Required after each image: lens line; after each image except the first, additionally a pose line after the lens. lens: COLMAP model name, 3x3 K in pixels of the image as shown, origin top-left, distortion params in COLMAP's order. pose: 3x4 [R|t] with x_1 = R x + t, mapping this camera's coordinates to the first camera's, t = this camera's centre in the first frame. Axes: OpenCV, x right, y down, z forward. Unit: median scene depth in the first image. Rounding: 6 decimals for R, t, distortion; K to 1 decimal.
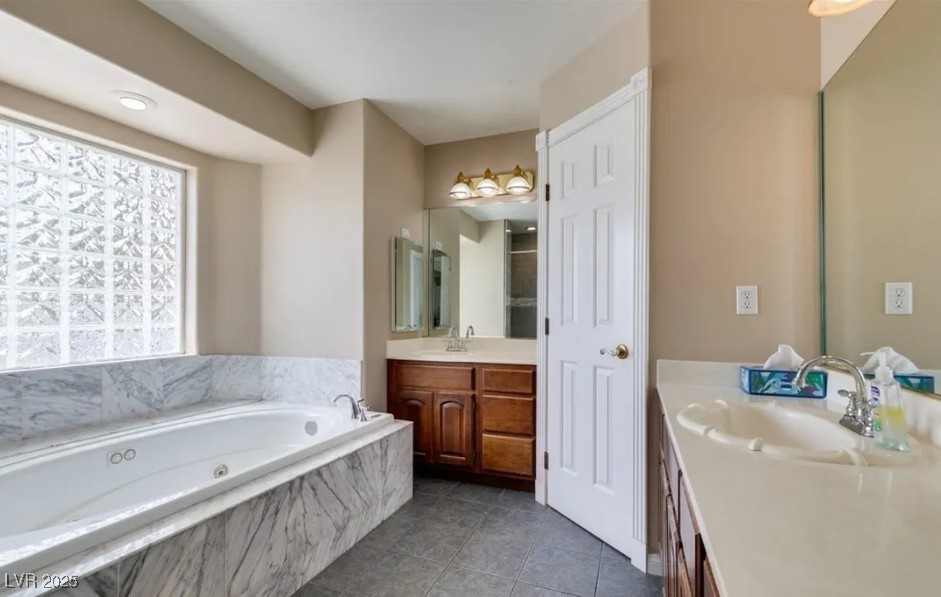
lens RADIAL K [[418.3, 0, 472.9], [0, 418.3, 315.3], [0, 0, 1]] dist [-0.016981, 0.000846]
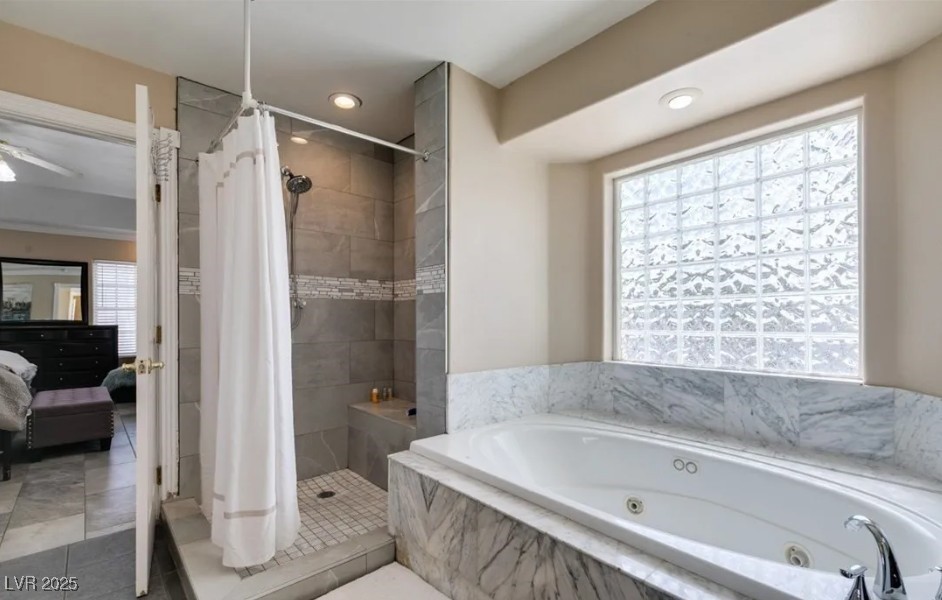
lens RADIAL K [[421.9, 0, 471.7], [0, 421.9, 318.4], [0, 0, 1]] dist [0.000813, -0.000476]
pose [[-0.451566, -0.000160, -0.892238, 0.274923], [-0.000552, 1.000000, 0.000099, -0.008498], [0.892238, 0.000537, -0.451566, 1.001247]]
